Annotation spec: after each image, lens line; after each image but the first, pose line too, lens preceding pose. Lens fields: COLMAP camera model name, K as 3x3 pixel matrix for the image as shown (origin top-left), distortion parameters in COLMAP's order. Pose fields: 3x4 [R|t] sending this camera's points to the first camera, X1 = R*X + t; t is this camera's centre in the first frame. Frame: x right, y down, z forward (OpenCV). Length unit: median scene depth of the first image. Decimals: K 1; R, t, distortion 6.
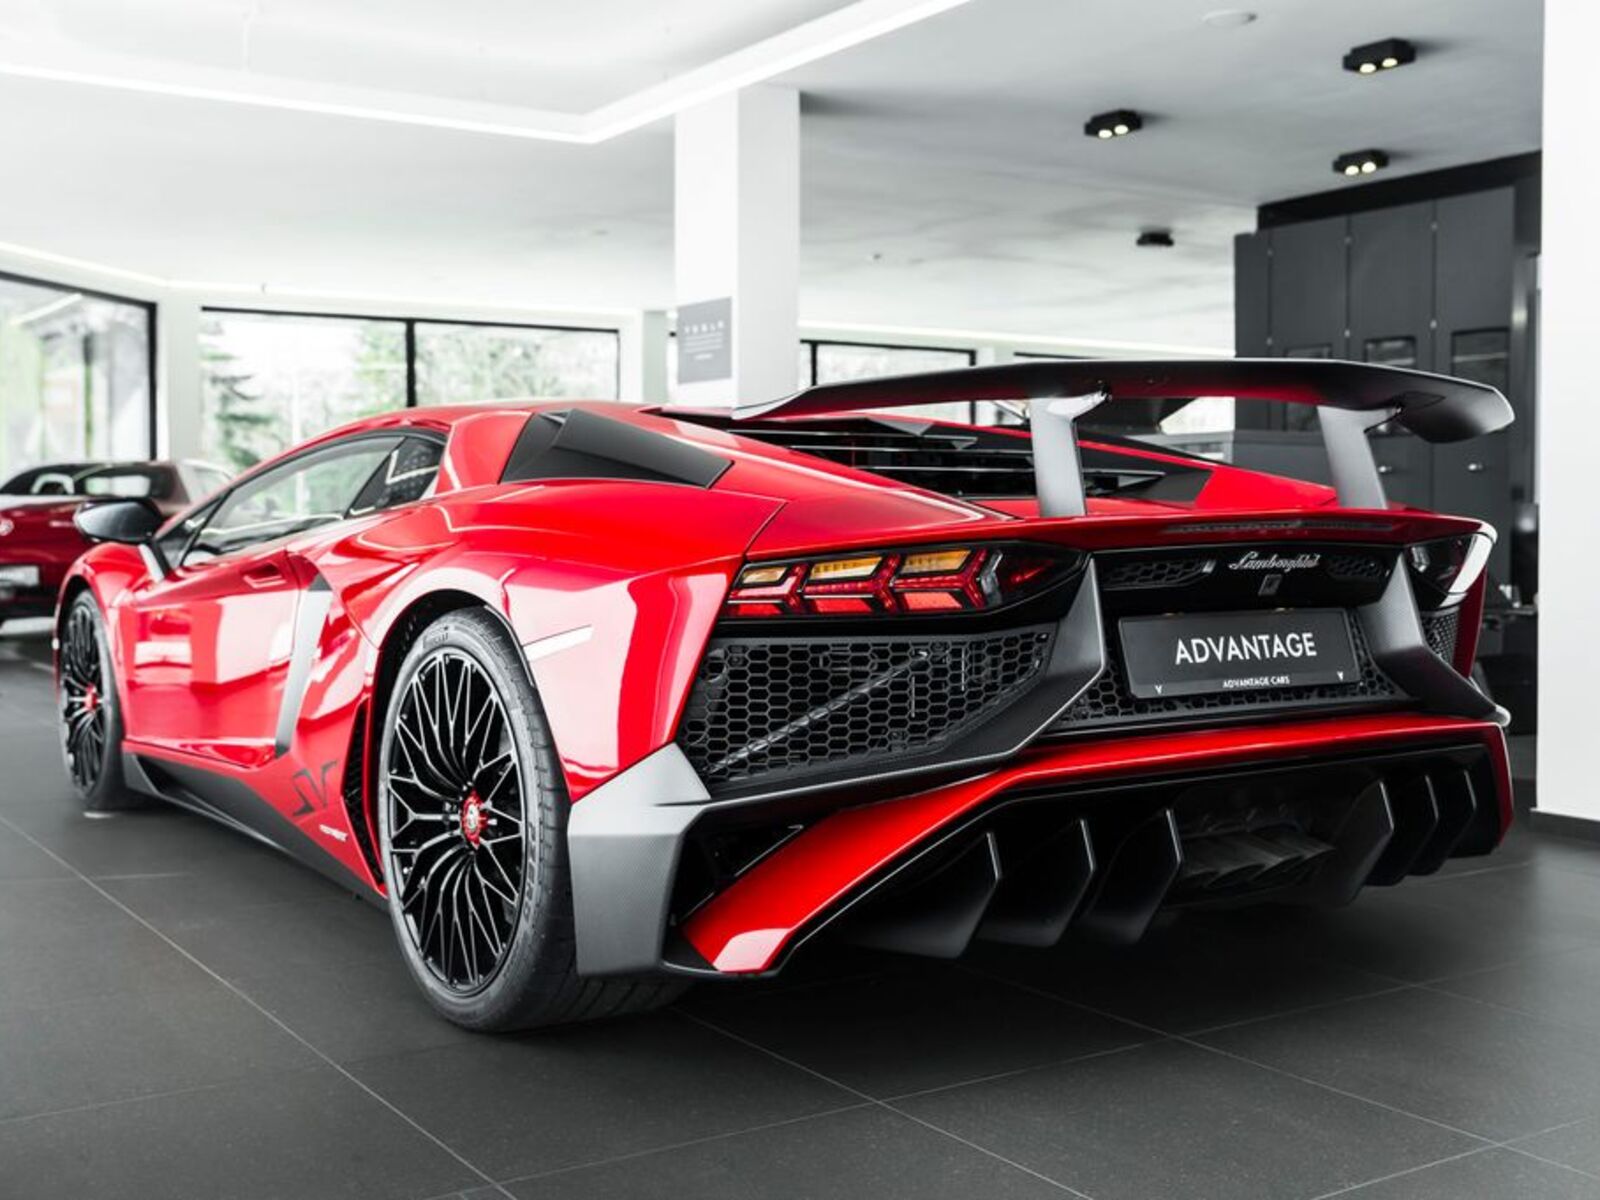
lens RADIAL K [[1881.1, 0, 809.8], [0, 1881.1, 600.3], [0, 0, 1]] dist [-0.079002, 0.000000]
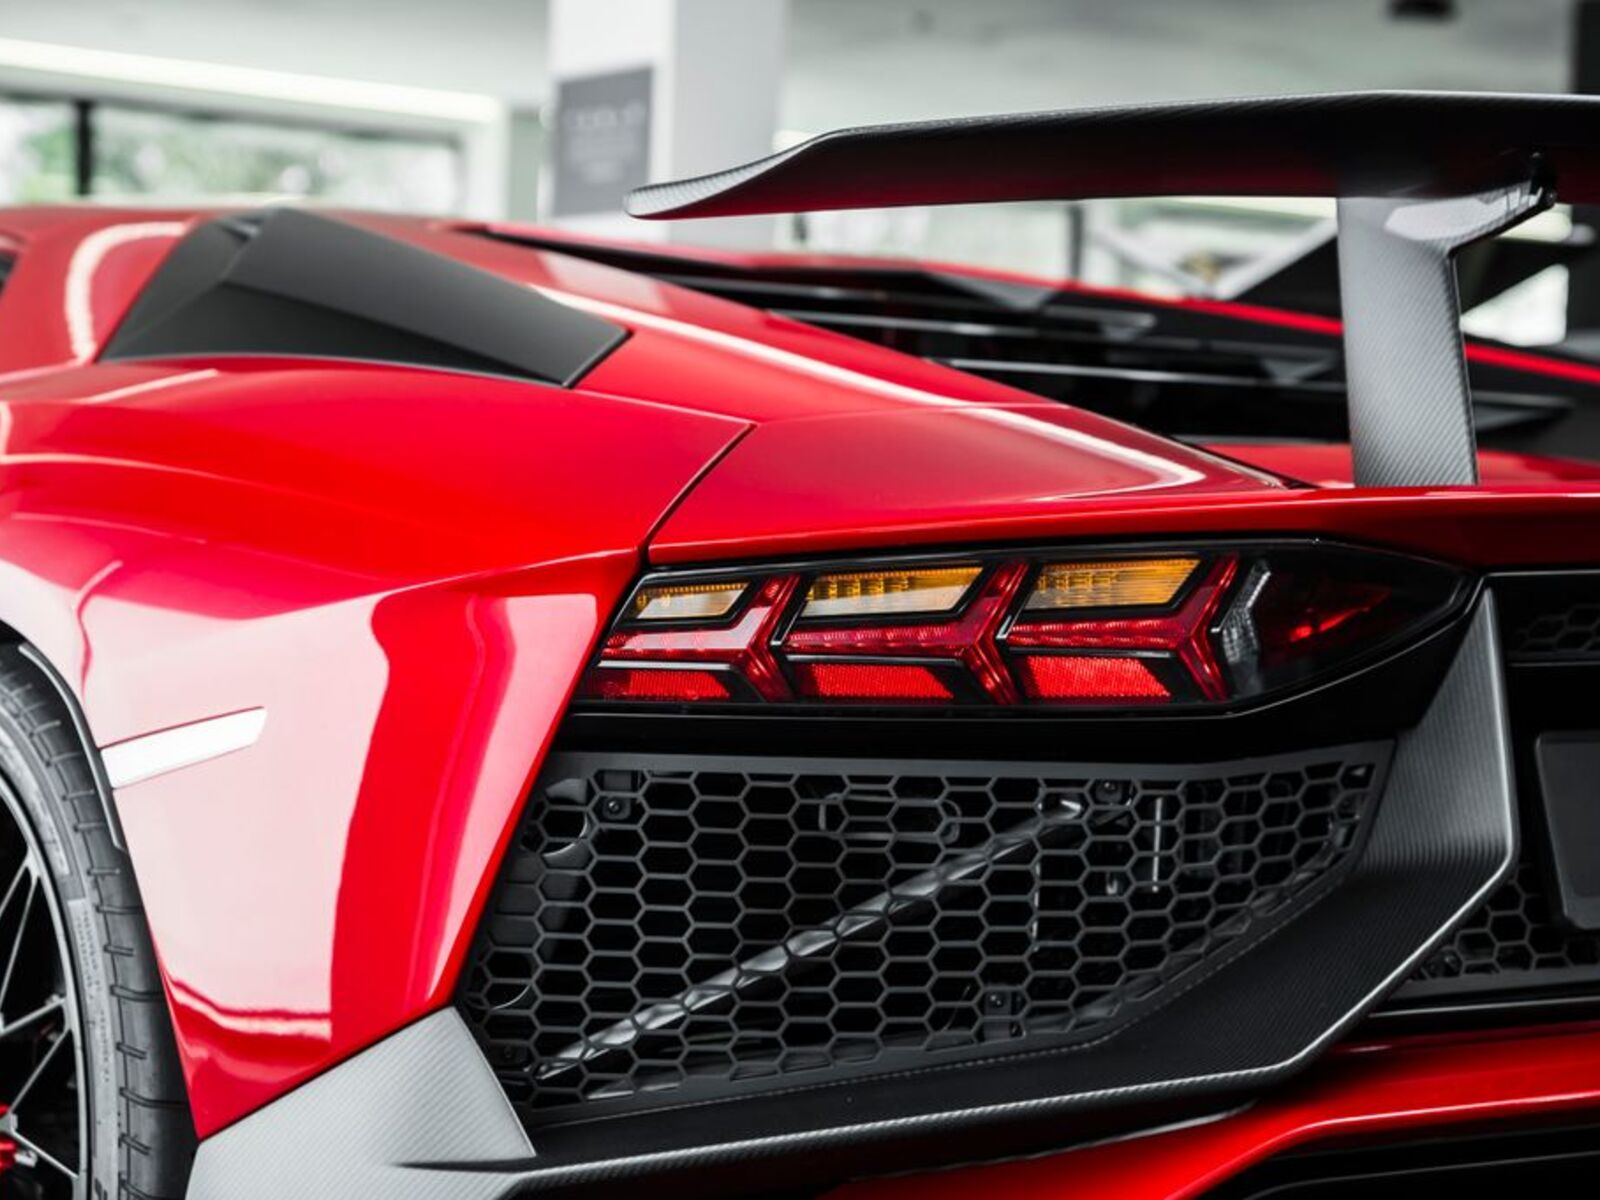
lens RADIAL K [[3026.8, 0, 790.1], [0, 3026.8, 596.4], [0, 0, 1]] dist [0.071769, 0.000000]
pose [[0.999278, 0.037500, 0.006151, -0.006703], [-0.037458, 0.999275, -0.006884, -0.010379], [-0.006405, 0.006649, 0.999957, 0.336882]]
